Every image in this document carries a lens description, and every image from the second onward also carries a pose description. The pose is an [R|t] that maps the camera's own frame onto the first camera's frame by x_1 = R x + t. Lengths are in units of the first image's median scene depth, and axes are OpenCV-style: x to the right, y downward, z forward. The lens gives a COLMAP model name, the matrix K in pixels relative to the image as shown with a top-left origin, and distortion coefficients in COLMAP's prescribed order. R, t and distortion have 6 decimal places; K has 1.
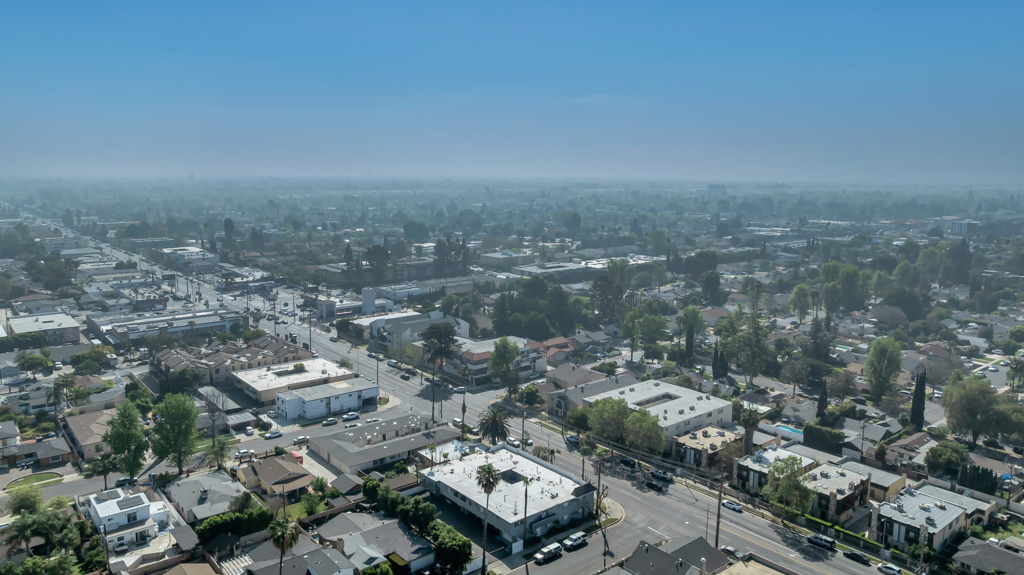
lens RADIAL K [[720.4, 0, 516.5], [0, 720.4, 283.0], [0, 0, 1]] dist [-0.020093, 0.006094]
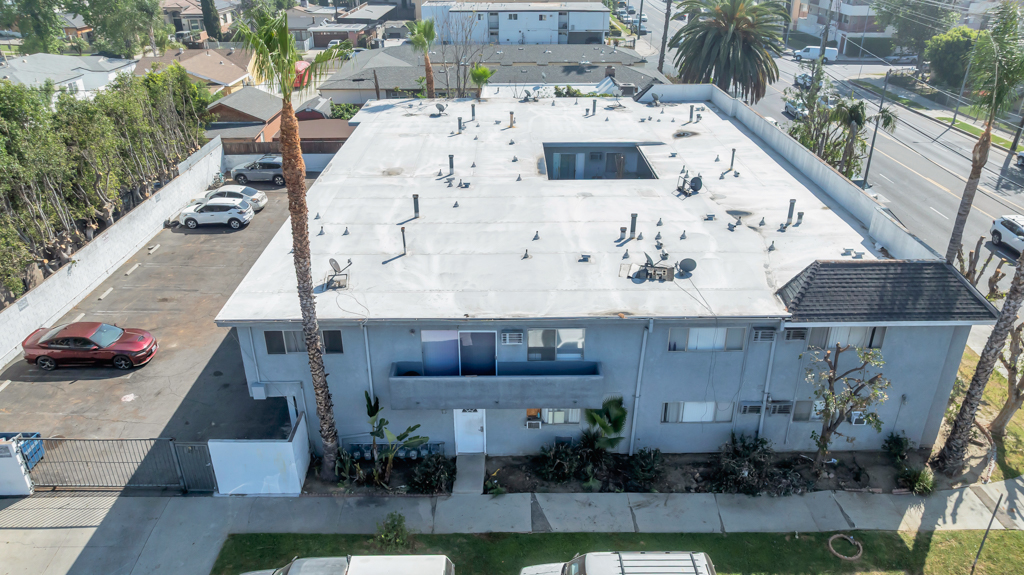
lens RADIAL K [[724.0, 0, 515.1], [0, 724.0, 279.7], [0, 0, 1]] dist [-0.049707, 0.064097]
pose [[0.773512, 0.268254, -0.574212, 0.105470], [-0.091974, 0.943930, 0.317077, 0.216985], [0.627073, -0.192450, 0.754813, 0.743570]]
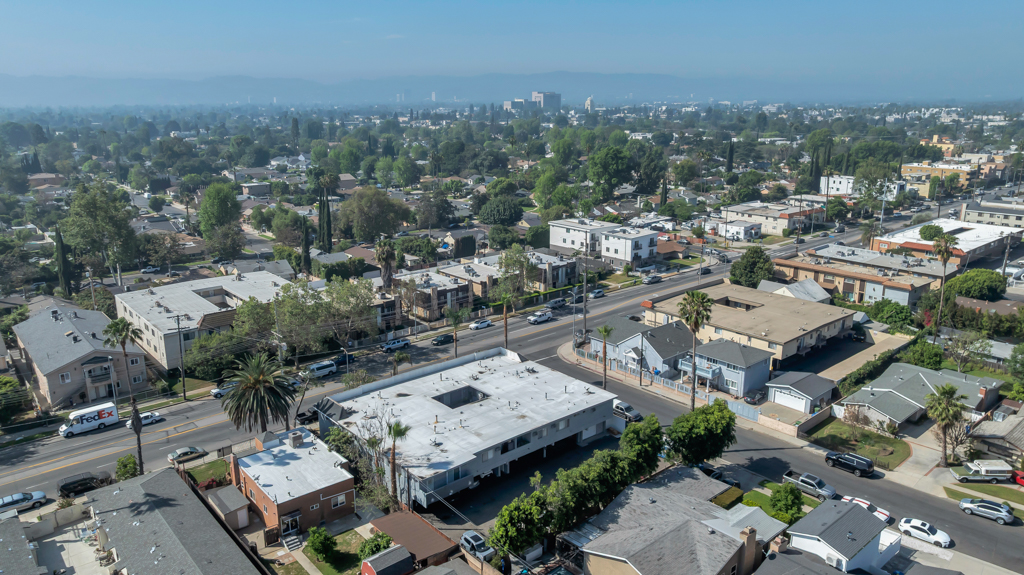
lens RADIAL K [[720.4, 0, 516.5], [0, 720.4, 283.0], [0, 0, 1]] dist [-0.020093, 0.006094]
pose [[-0.024430, -0.257932, 0.965854, -0.517955], [0.159265, 0.952799, 0.258474, 0.030099], [-0.986934, 0.160141, 0.017803, 0.858392]]
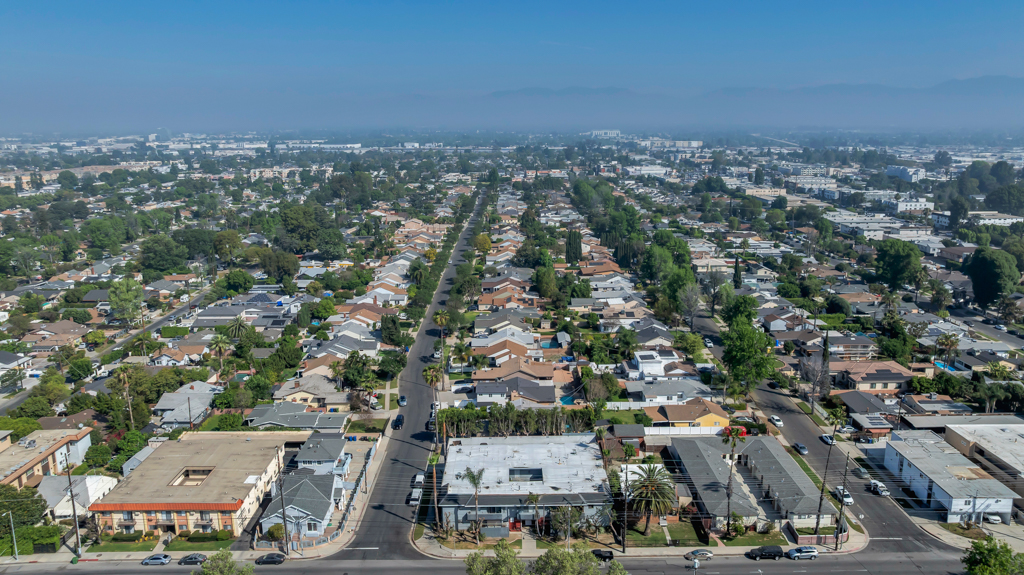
lens RADIAL K [[725.6, 0, 515.3], [0, 725.6, 260.0], [0, 0, 1]] dist [-0.009598, -0.001523]
pose [[-0.634903, 0.138897, -0.760004, 0.593780], [-0.118945, 0.954406, 0.273791, -0.207649], [0.763381, 0.264229, -0.589434, 1.336760]]
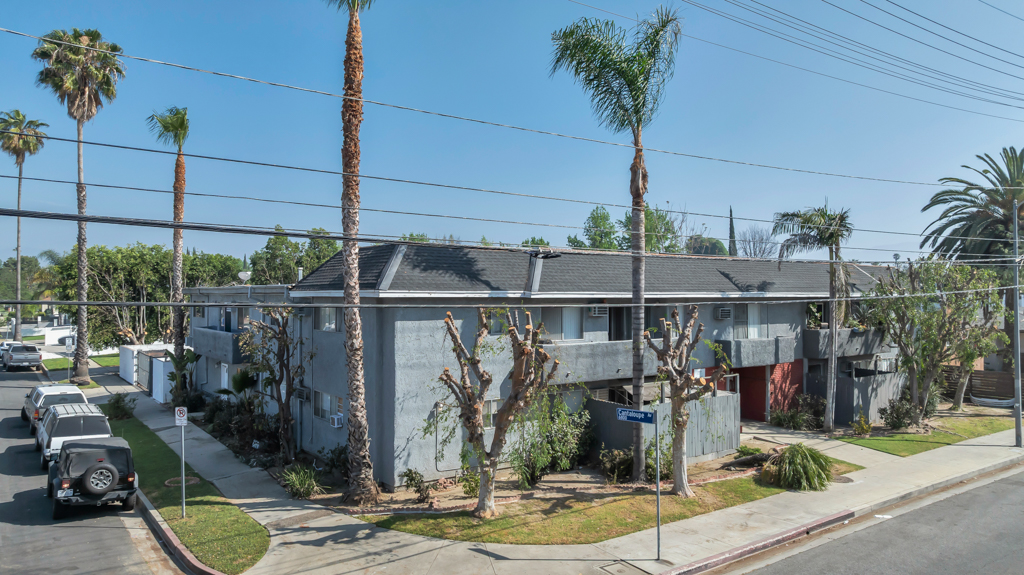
lens RADIAL K [[720.4, 0, 516.5], [0, 720.4, 283.0], [0, 0, 1]] dist [-0.020093, 0.006094]
pose [[-0.056653, -0.018904, -0.998215, 0.209088], [-0.162287, 0.986698, -0.009475, 0.252709], [0.985116, 0.161461, -0.058967, 0.920725]]
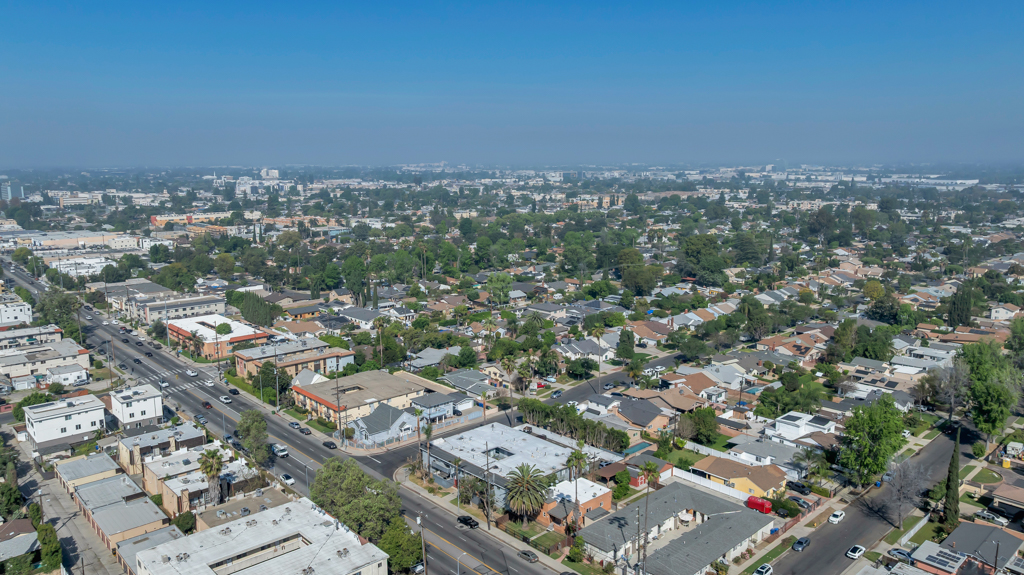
lens RADIAL K [[732.7, 0, 516.7], [0, 732.7, 286.7], [0, 0, 1]] dist [0.002979, -0.051298]
pose [[-0.998287, 0.003744, -0.058394, 0.025881], [-0.015390, 0.946010, 0.323773, -0.281735], [0.056453, 0.324117, -0.944331, 1.782493]]
